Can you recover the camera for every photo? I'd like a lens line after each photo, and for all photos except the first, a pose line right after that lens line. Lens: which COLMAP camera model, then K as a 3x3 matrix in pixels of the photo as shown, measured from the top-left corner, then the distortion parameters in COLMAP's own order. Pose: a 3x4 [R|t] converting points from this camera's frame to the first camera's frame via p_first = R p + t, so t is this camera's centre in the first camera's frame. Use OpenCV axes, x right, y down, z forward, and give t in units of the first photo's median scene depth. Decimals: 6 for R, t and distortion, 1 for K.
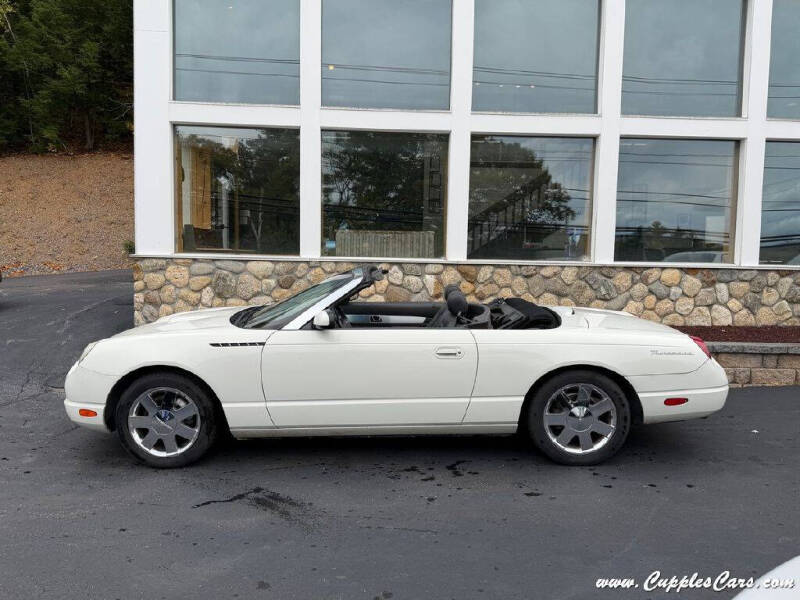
lens RADIAL K [[669.0, 0, 395.7], [0, 669.0, 284.7], [0, 0, 1]] dist [0.049230, -0.011876]
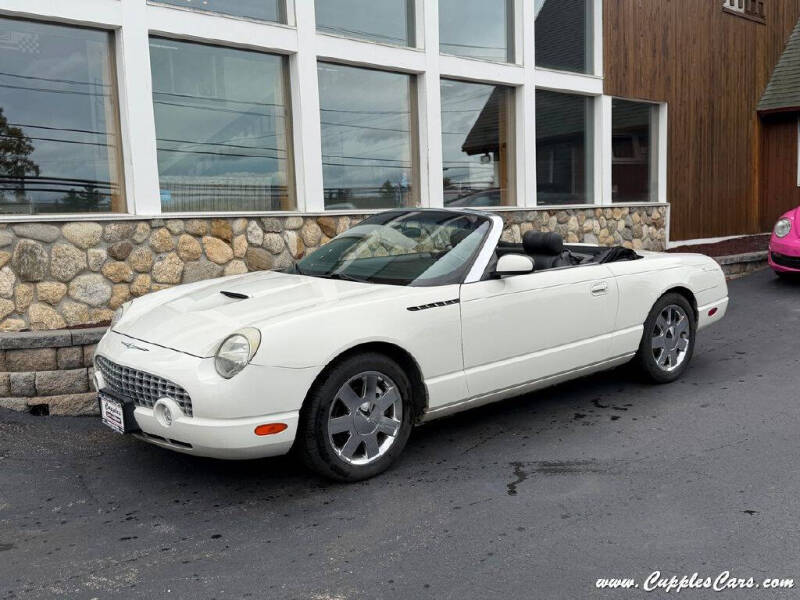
lens RADIAL K [[835.0, 0, 400.0], [0, 835.0, 300.0], [0, 0, 1]] dist [0.090784, -0.005057]
pose [[0.748645, -0.106804, 0.654311, -0.523870], [0.076084, 0.994259, 0.075241, 0.002447], [-0.658591, -0.006546, 0.752473, 0.156247]]
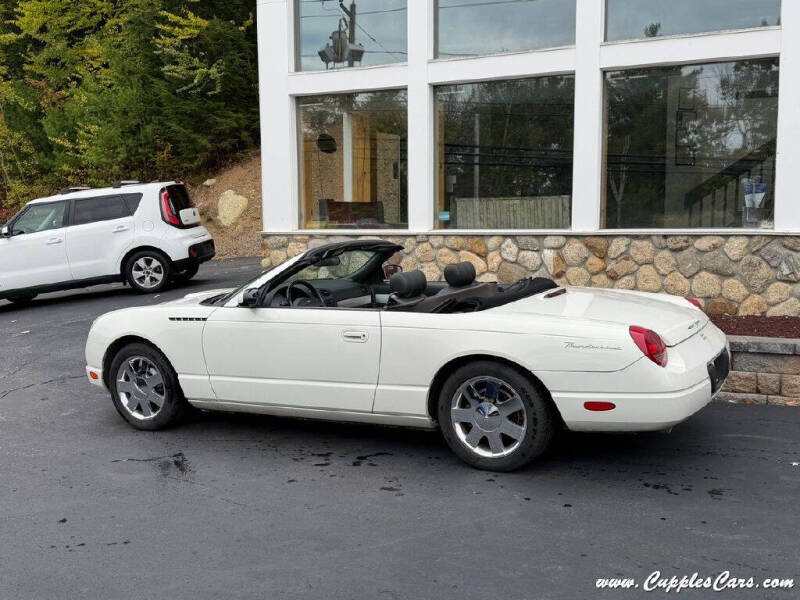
lens RADIAL K [[835.0, 0, 400.0], [0, 835.0, 300.0], [0, 0, 1]] dist [0.090784, -0.005057]
pose [[0.877717, 0.020354, -0.478748, 0.388706], [0.002115, 0.998923, 0.046347, -0.000633], [0.479175, -0.041692, 0.876728, 0.005961]]
